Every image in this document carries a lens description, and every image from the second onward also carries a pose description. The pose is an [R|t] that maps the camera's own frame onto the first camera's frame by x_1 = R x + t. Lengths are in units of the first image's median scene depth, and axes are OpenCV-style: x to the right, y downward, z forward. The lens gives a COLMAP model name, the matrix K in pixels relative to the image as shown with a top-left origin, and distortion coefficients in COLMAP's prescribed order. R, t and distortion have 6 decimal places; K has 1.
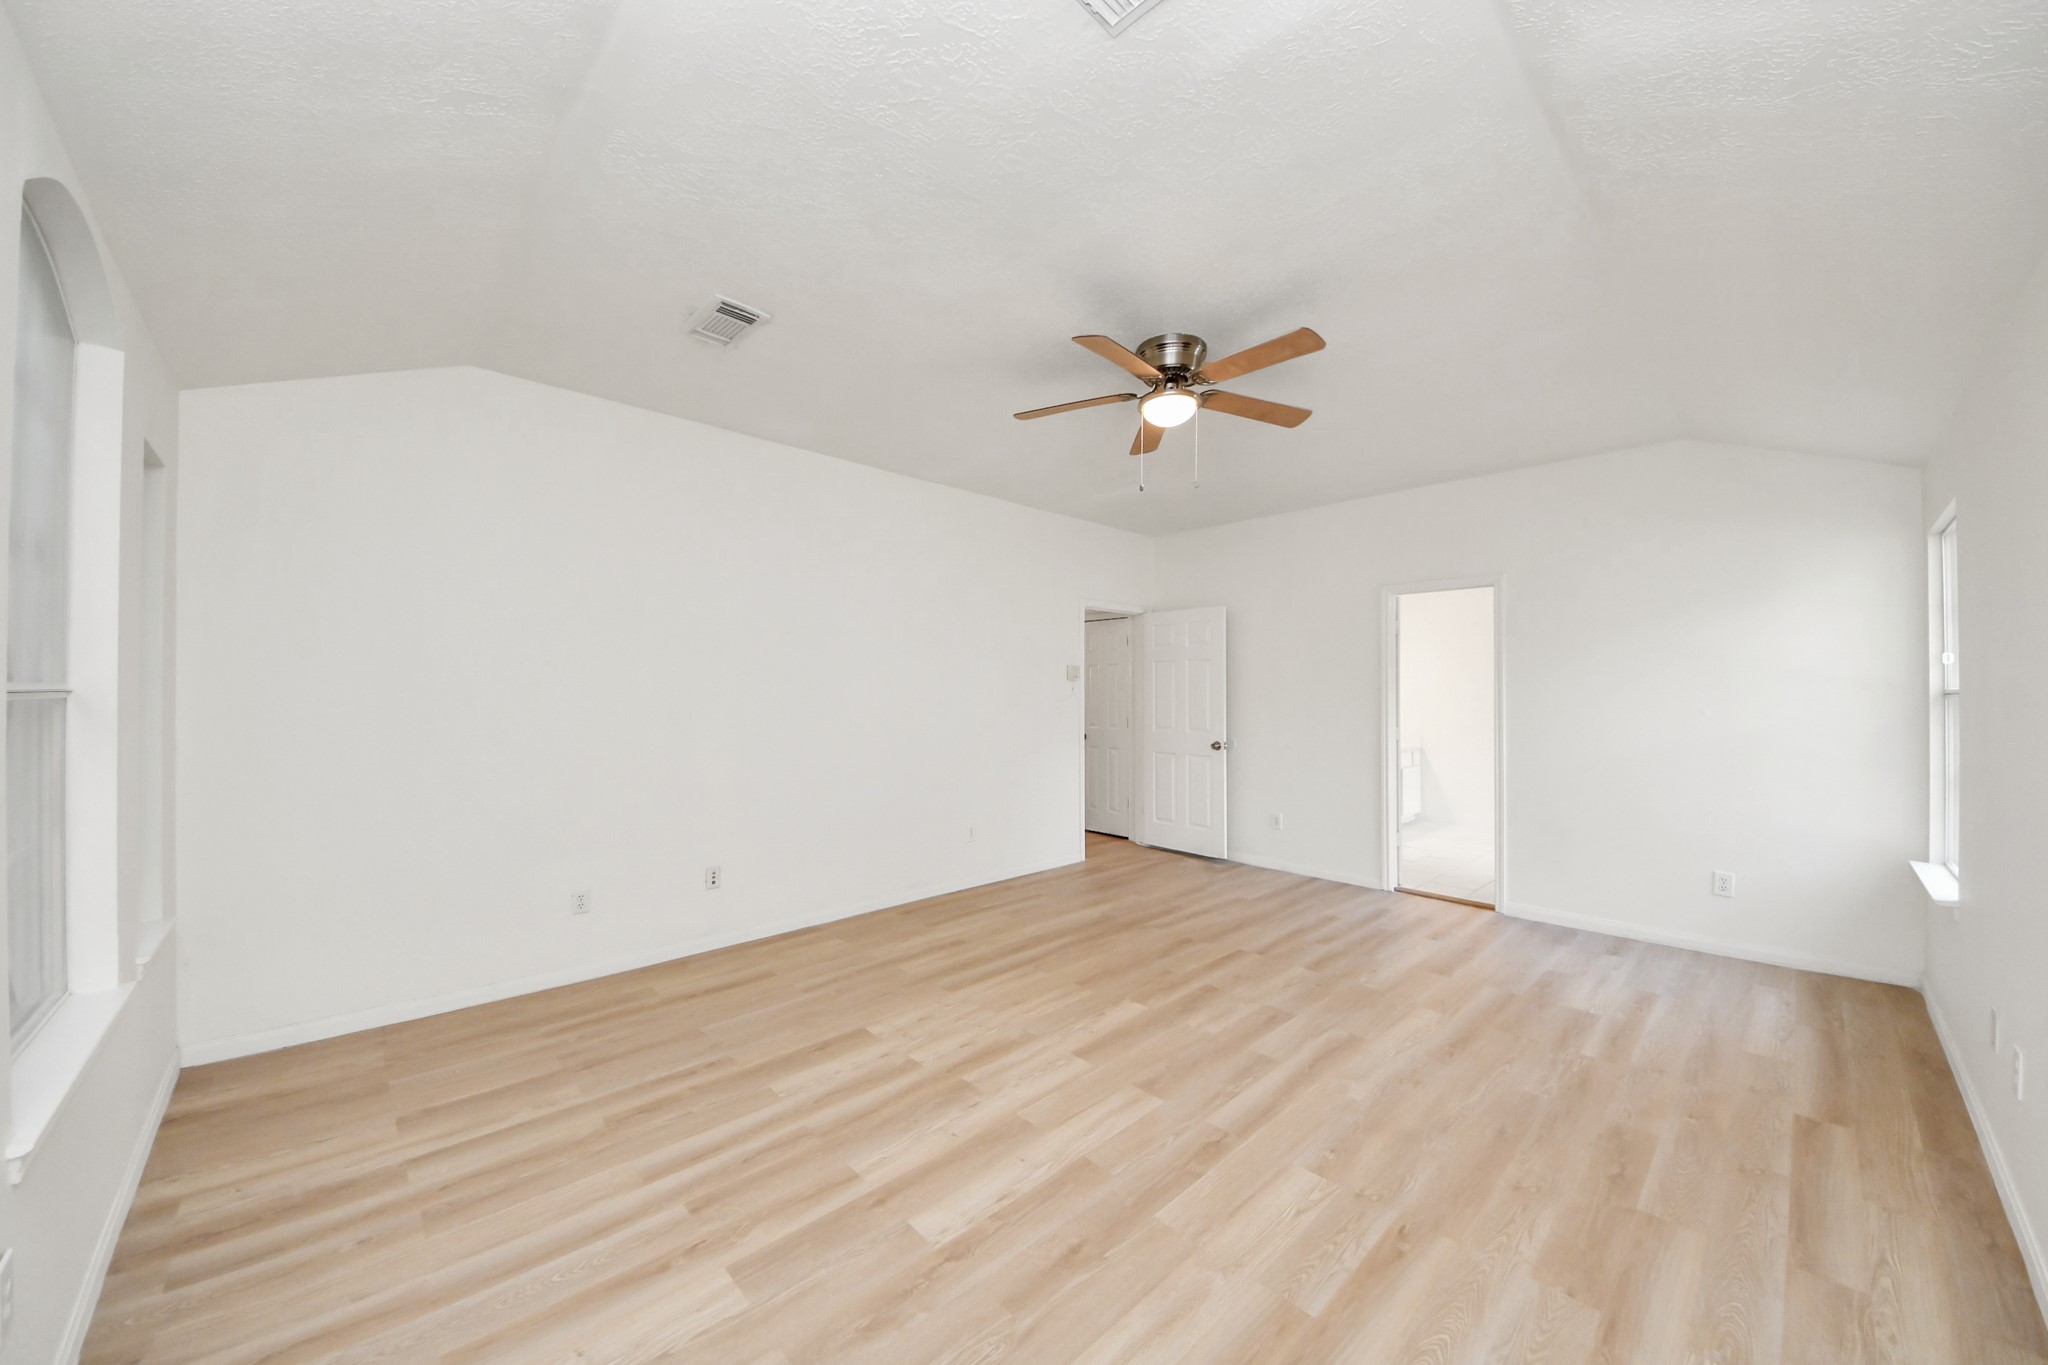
lens RADIAL K [[749.1, 0, 1023.3], [0, 749.1, 689.5], [0, 0, 1]] dist [0.042369, -0.026400]
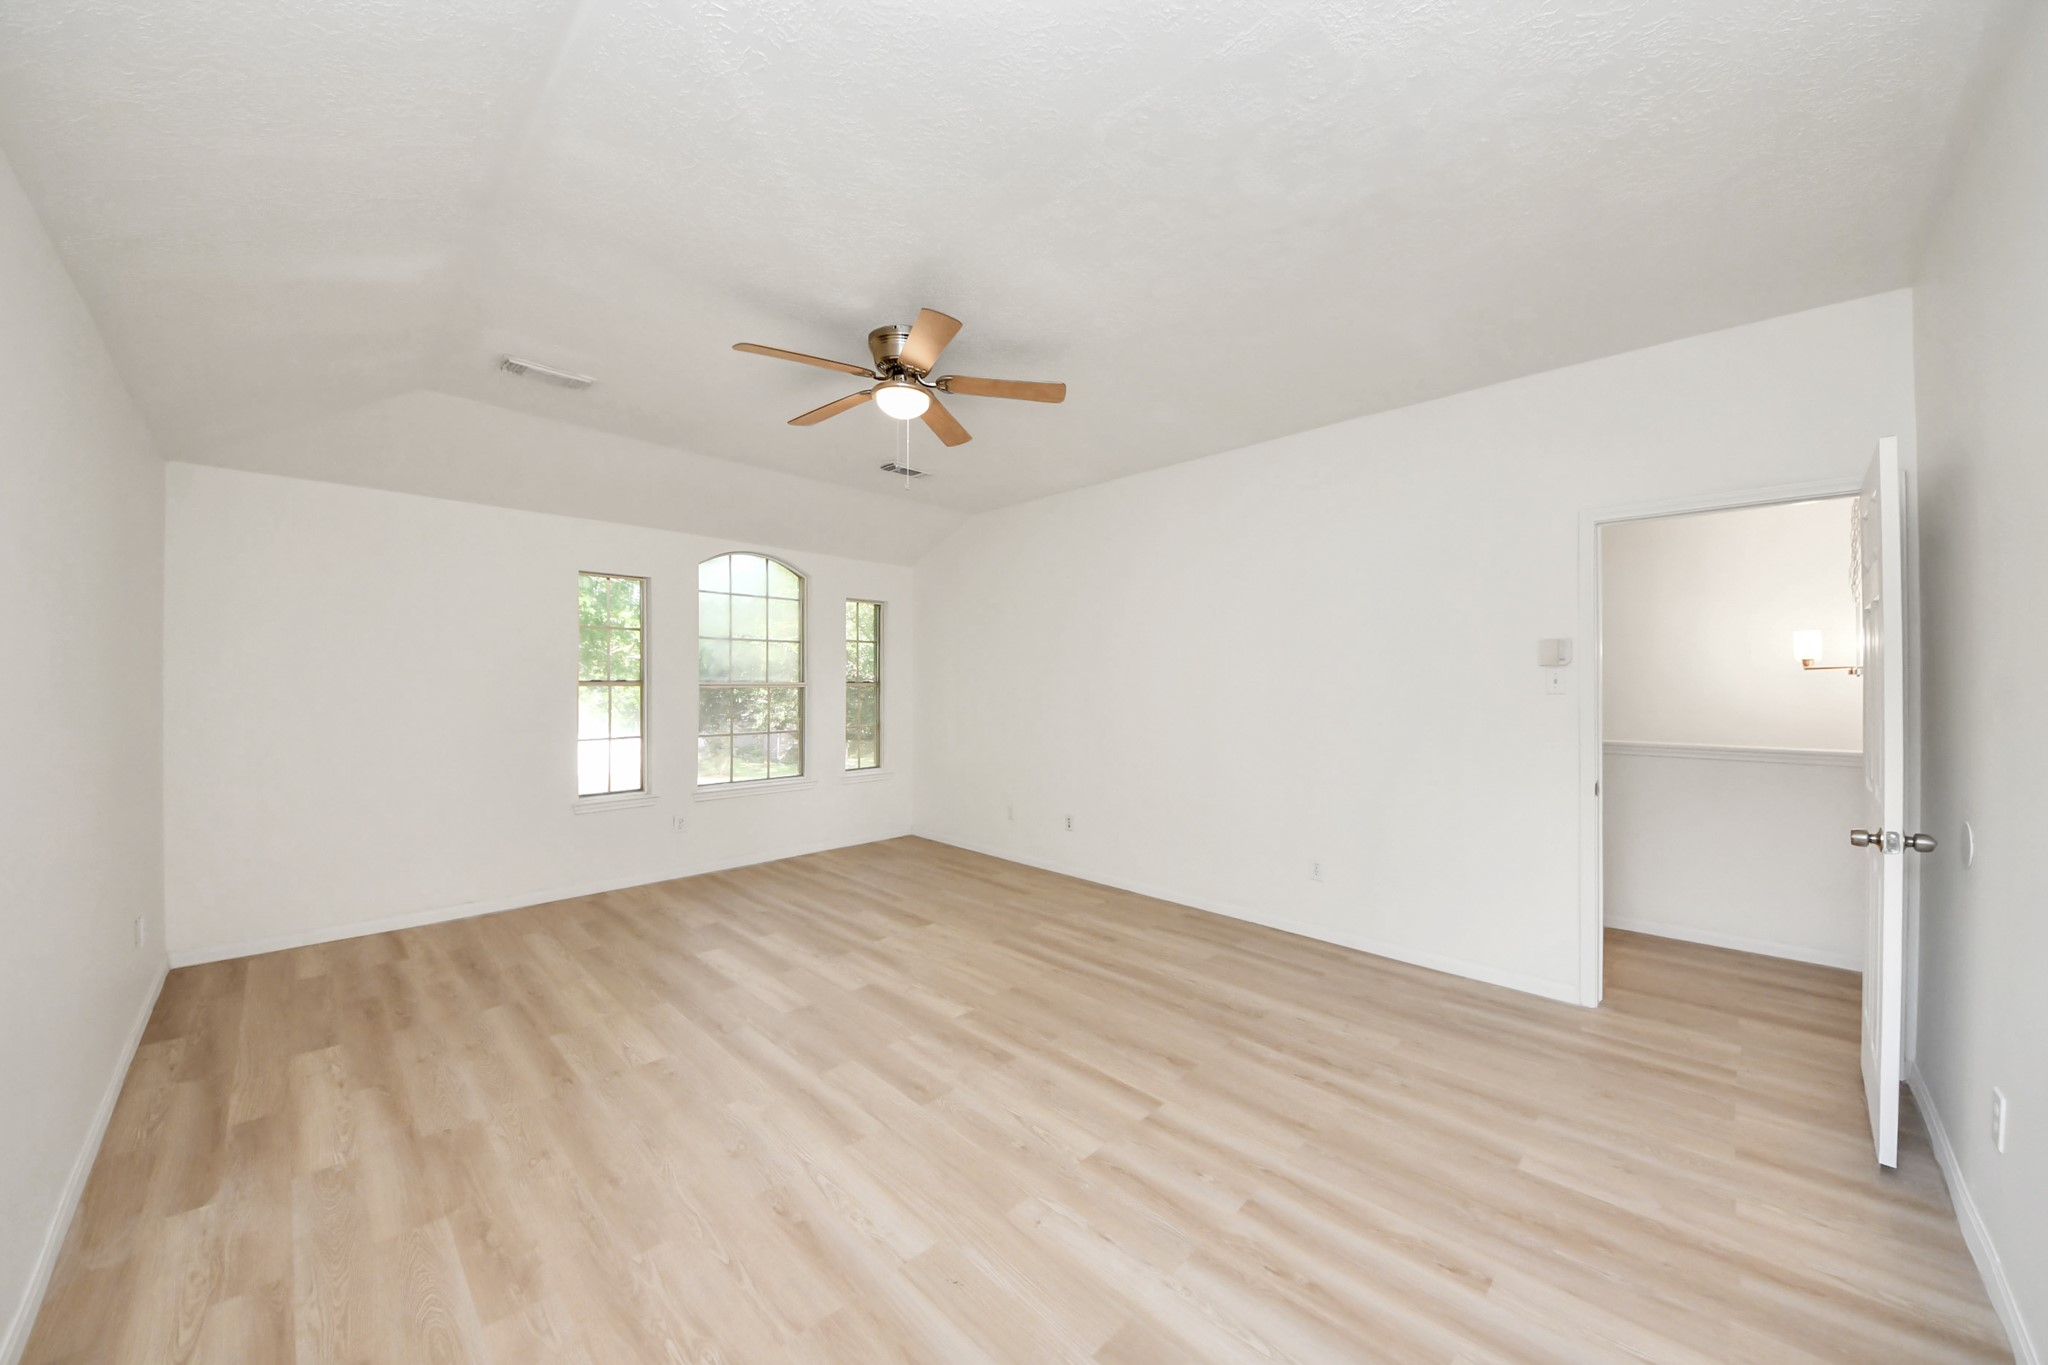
lens RADIAL K [[749.1, 0, 1023.3], [0, 749.1, 689.5], [0, 0, 1]] dist [0.042369, -0.026400]
pose [[0.000430, 0.003526, -0.999994, 1.109632], [-0.004598, 0.999983, 0.003524, 0.006057], [0.999989, 0.004597, 0.000447, 1.084047]]
